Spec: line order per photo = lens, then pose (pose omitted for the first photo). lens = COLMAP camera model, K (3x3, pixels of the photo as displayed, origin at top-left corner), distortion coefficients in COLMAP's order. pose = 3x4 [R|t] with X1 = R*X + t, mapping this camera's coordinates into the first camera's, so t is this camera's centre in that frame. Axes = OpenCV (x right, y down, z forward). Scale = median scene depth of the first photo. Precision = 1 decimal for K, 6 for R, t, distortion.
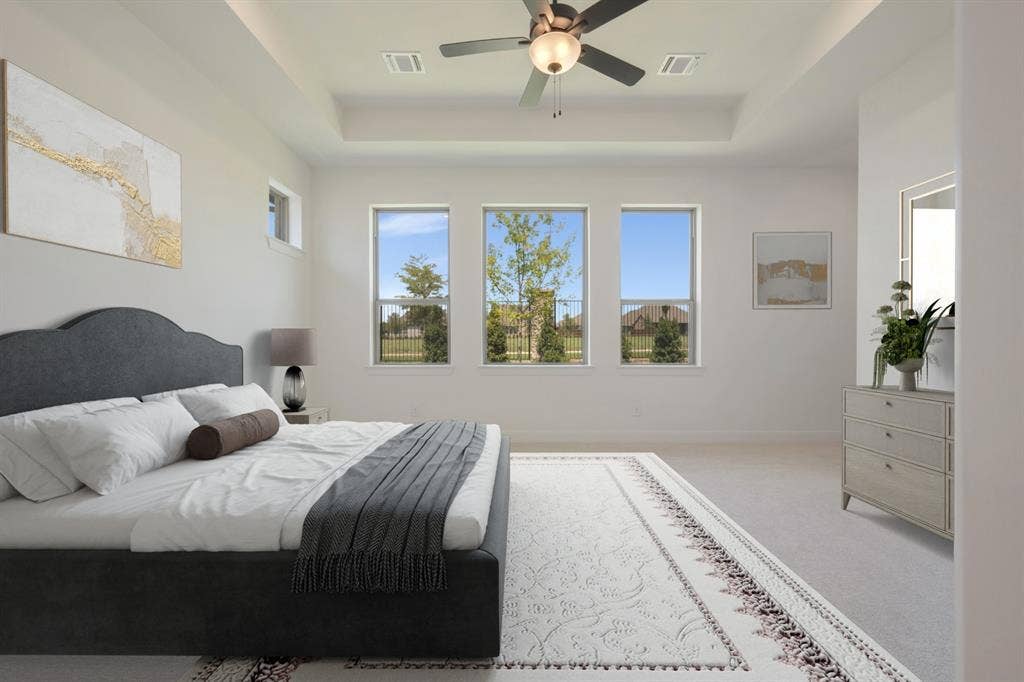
lens RADIAL K [[412.6, 0, 512.7], [0, 412.6, 344.3], [0, 0, 1]] dist [0.004934, -0.000856]
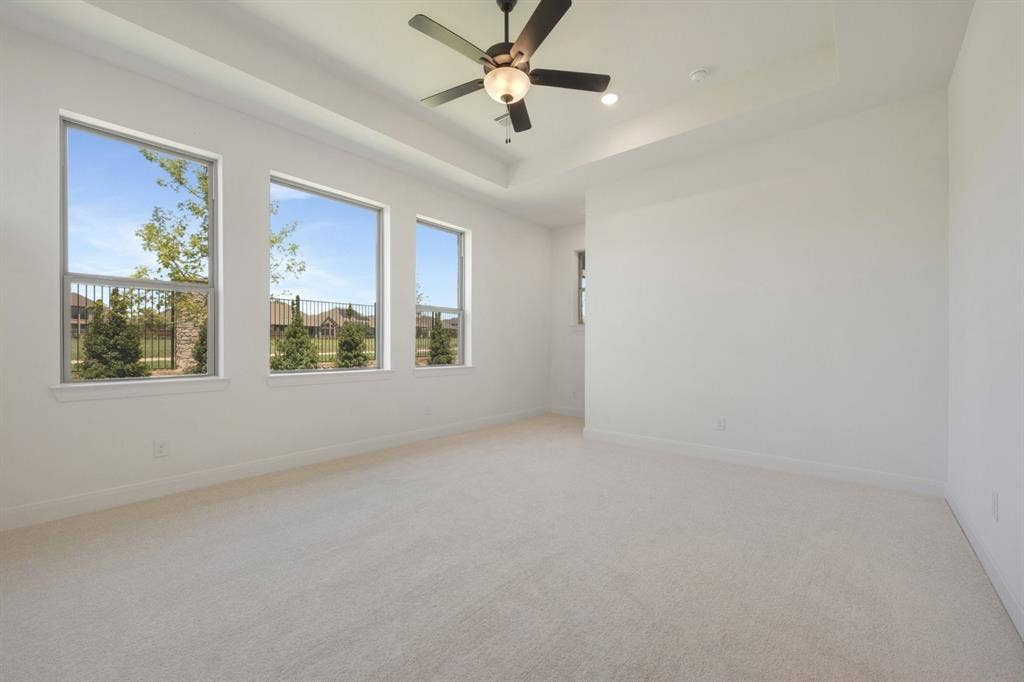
lens RADIAL K [[412.6, 0, 509.9], [0, 412.6, 342.0], [0, 0, 1]] dist [0.004934, -0.000856]
pose [[0.651302, 0.007584, 0.758781, -0.351130], [0.003225, 0.999913, -0.012763, -0.000209], [-0.758812, 0.010759, 0.651221, 0.132157]]
